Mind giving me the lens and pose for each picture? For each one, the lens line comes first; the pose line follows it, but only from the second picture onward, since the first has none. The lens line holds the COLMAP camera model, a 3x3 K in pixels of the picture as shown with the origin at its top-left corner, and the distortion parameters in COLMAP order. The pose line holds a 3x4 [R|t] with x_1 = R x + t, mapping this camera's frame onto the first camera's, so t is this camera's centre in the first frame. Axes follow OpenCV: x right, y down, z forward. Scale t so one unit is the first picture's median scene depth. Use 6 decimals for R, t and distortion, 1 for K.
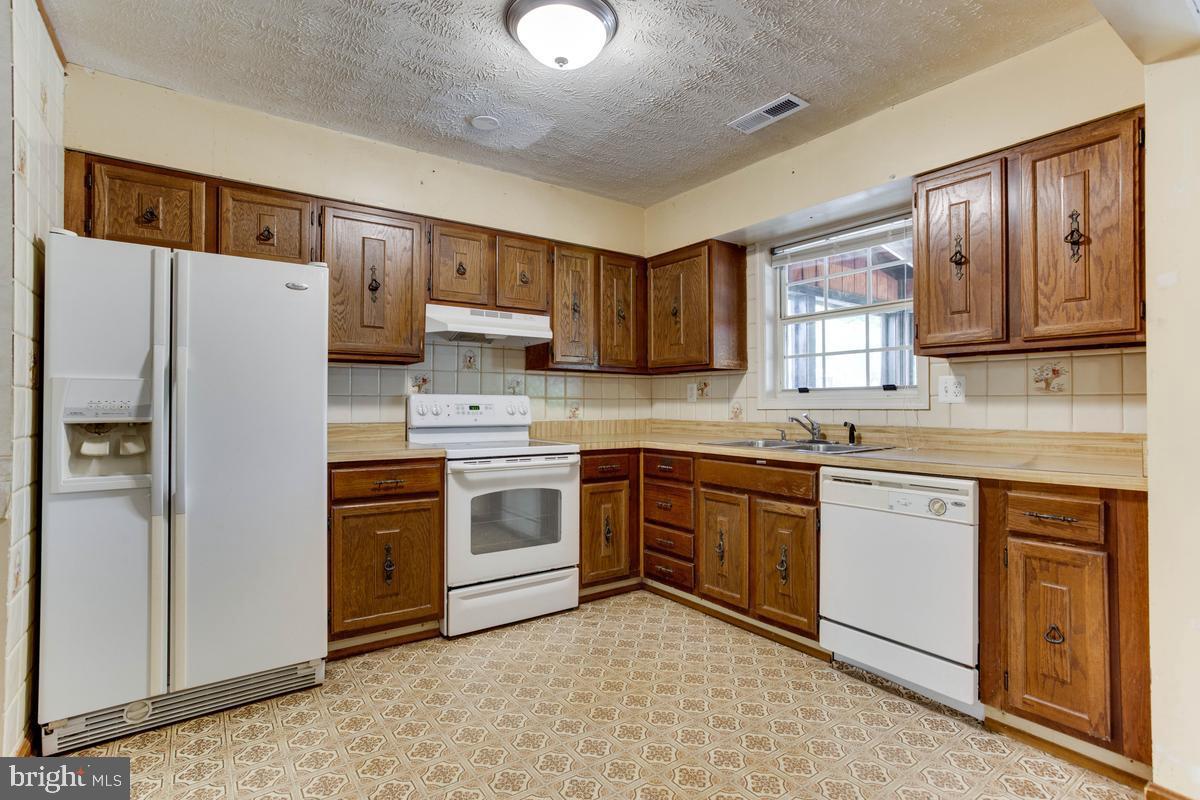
lens RADIAL K [[588.7, 0, 597.0], [0, 588.7, 397.0], [0, 0, 1]] dist [-0.042977, 0.027846]
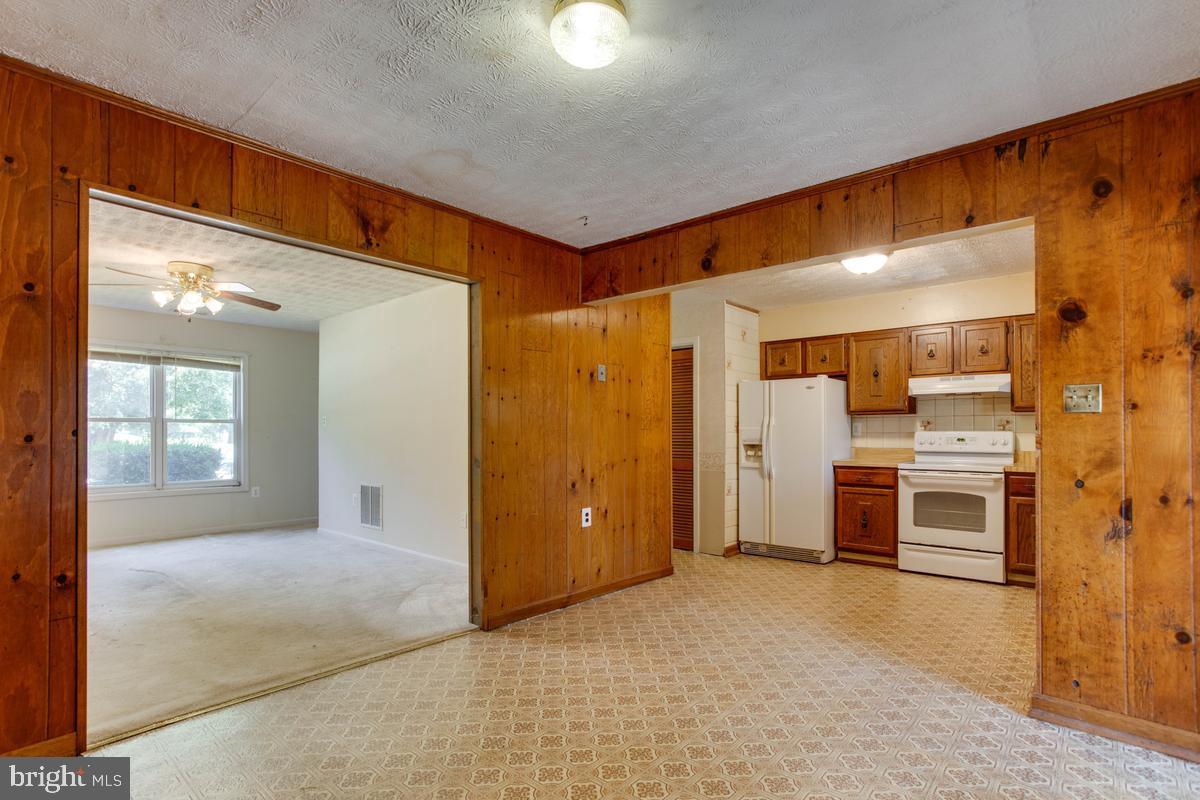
lens RADIAL K [[588.7, 0, 601.4], [0, 588.7, 428.2], [0, 0, 1]] dist [-0.042977, 0.027846]
pose [[0.233370, -0.010662, -0.972329, 1.362093], [0.013696, 0.999877, -0.007677, -0.017560], [0.972291, -0.011526, 0.233488, -0.312700]]
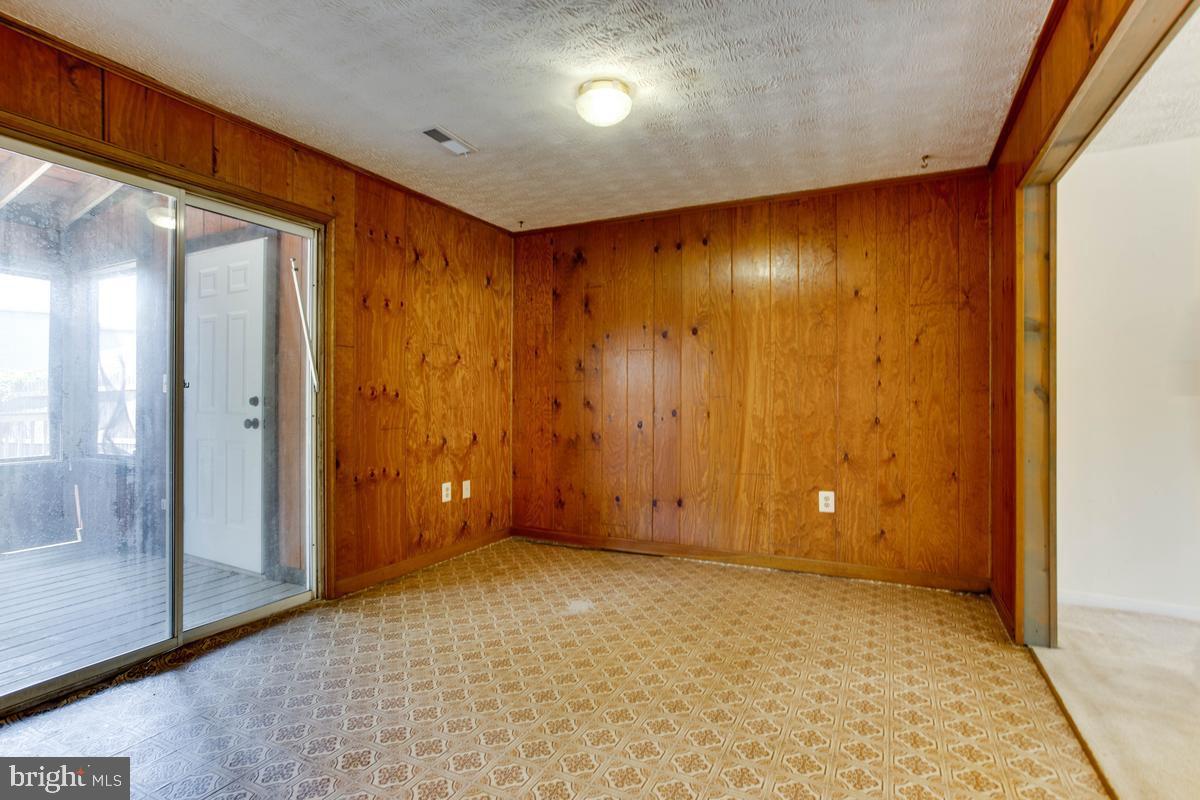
lens RADIAL K [[588.7, 0, 583.6], [0, 588.7, 399.5], [0, 0, 1]] dist [-0.042977, 0.027846]
pose [[-0.458362, -0.006936, 0.888738, -0.142431], [-0.016550, 0.999863, -0.000732, 0.008218], [-0.888611, -0.015044, -0.458414, 0.300976]]
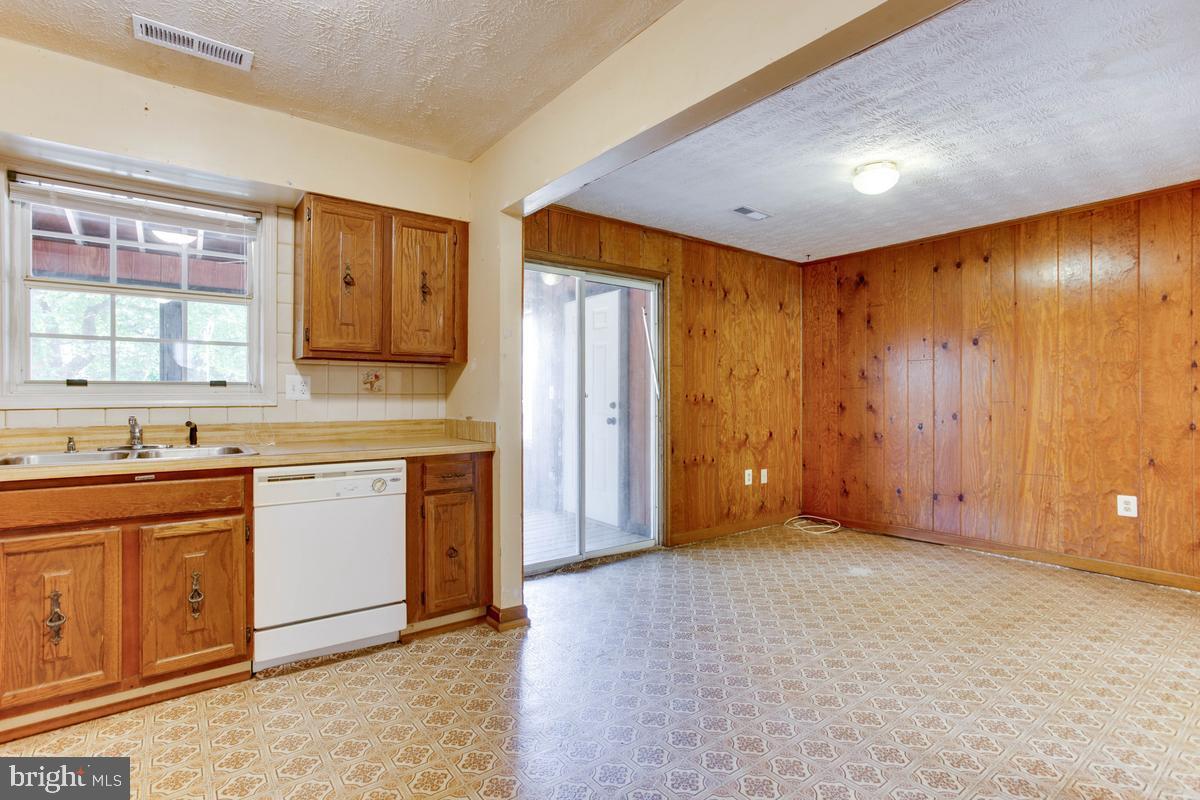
lens RADIAL K [[588.7, 0, 597.9], [0, 588.7, 393.0], [0, 0, 1]] dist [-0.042977, 0.027846]
pose [[-0.028198, 0.005206, 0.999589, -0.539784], [-0.014389, 0.999881, -0.005614, -0.004942], [-0.999499, -0.014542, -0.028120, 0.466884]]
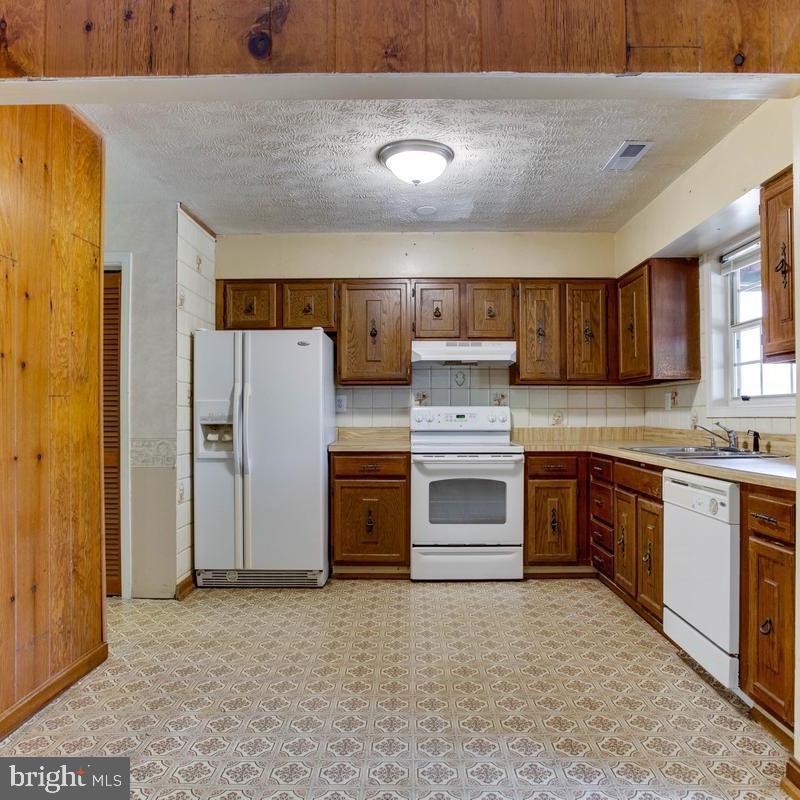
lens RADIAL K [[602.6, 0, 401.3], [0, 602.6, 408.7], [0, 0, 1]] dist [-0.063497, 0.037957]
pose [[0.808819, -0.008886, -0.587990, 0.622971], [0.011104, 0.999938, 0.000163, -0.000752], [0.587952, -0.006661, 0.808868, -0.195273]]
